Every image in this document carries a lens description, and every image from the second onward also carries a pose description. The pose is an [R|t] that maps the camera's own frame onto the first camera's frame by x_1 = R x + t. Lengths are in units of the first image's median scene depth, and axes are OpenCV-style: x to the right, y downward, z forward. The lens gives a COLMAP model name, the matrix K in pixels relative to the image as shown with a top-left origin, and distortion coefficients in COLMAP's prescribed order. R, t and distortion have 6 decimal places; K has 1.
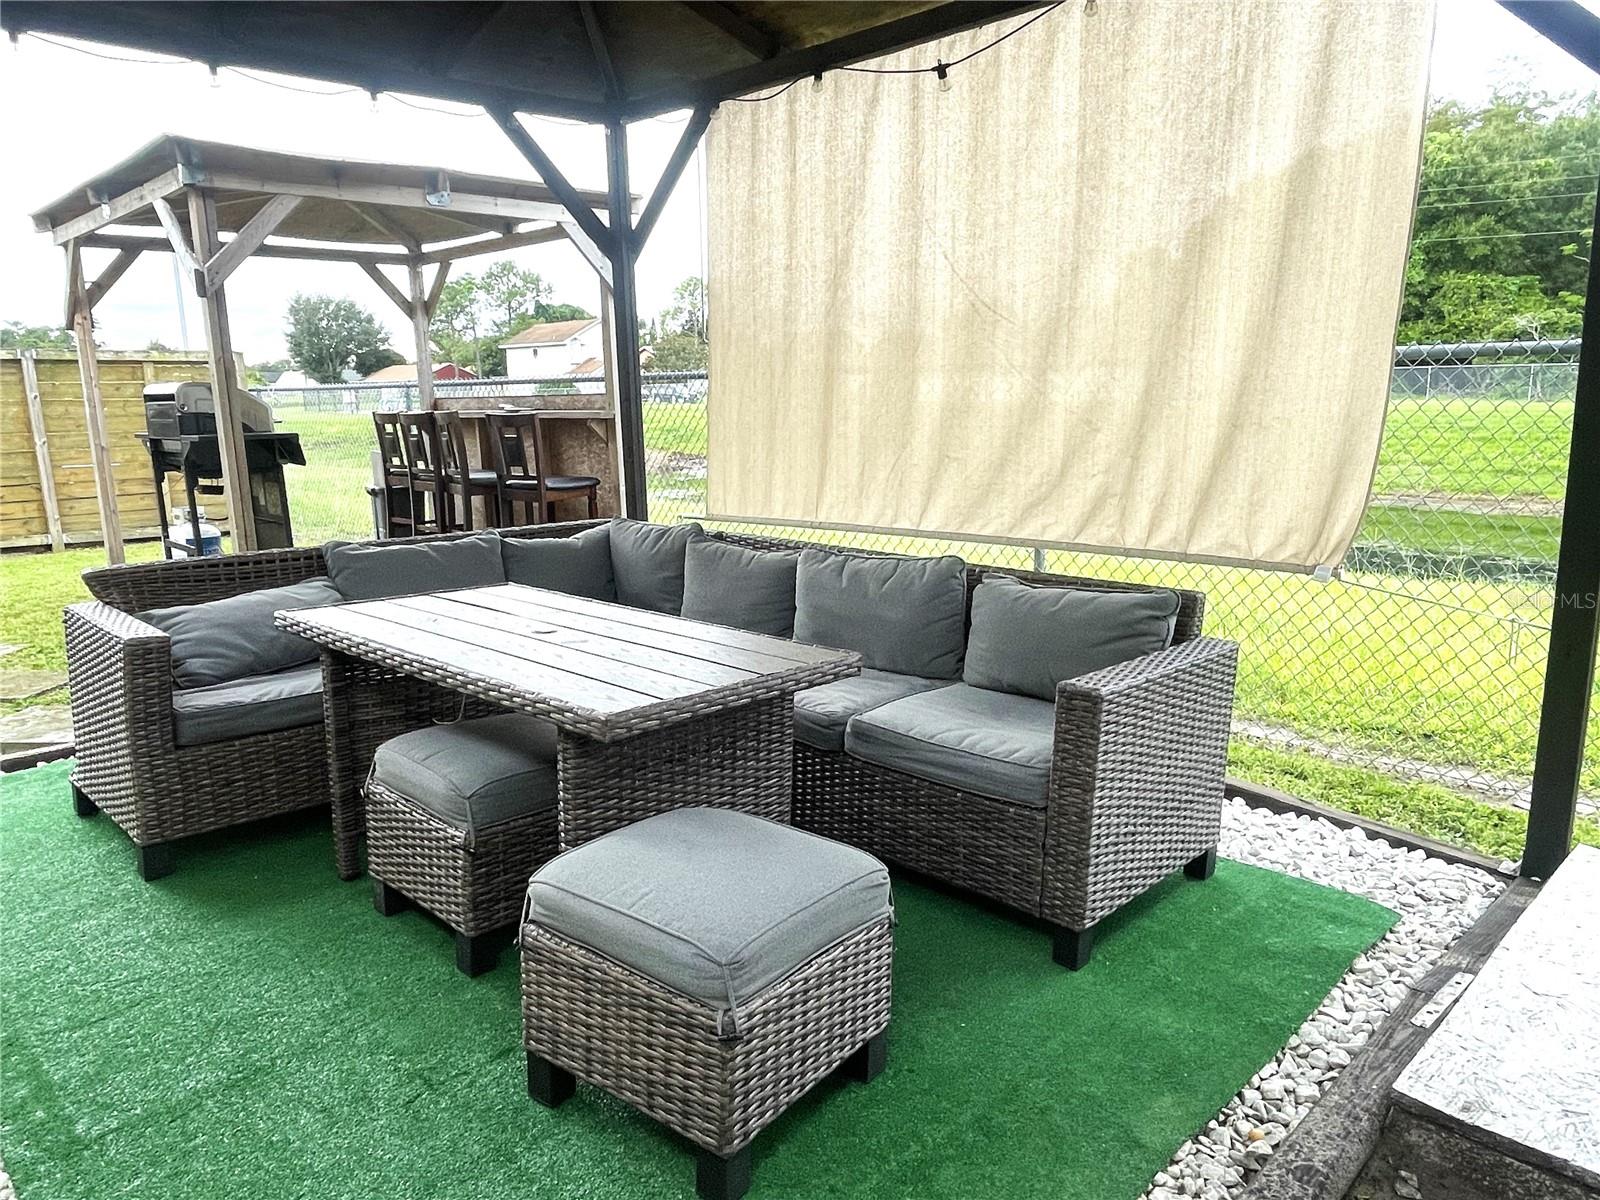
lens RADIAL K [[1064.7, 0, 800.3], [0, 1064.7, 599.0], [0, 0, 1]] dist [-0.003249, -0.002406]
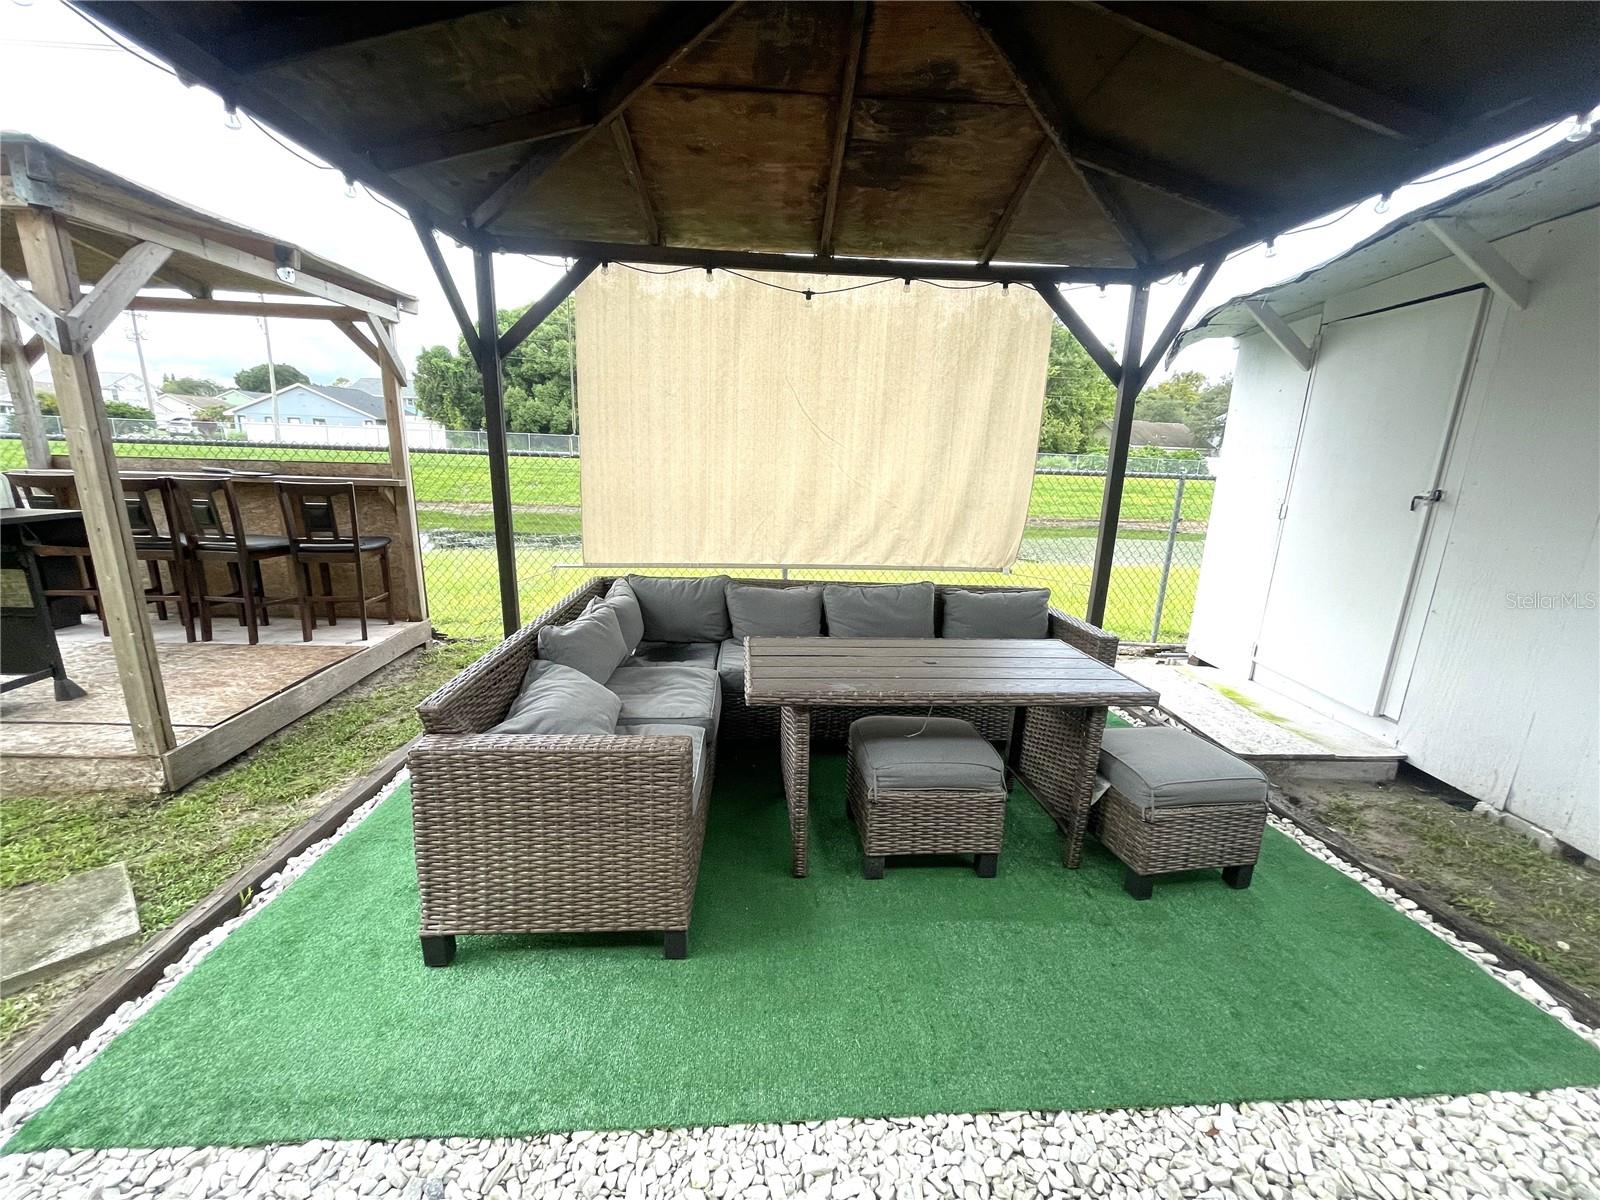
lens RADIAL K [[649.3, 0, 799.1], [0, 649.3, 606.5], [0, 0, 1]] dist [-0.001645, -0.000374]
pose [[0.668079, -0.136756, 0.731416, -0.563288], [0.097260, 0.990582, 0.096376, -0.084796], [-0.737707, 0.006750, 0.675087, 0.254377]]
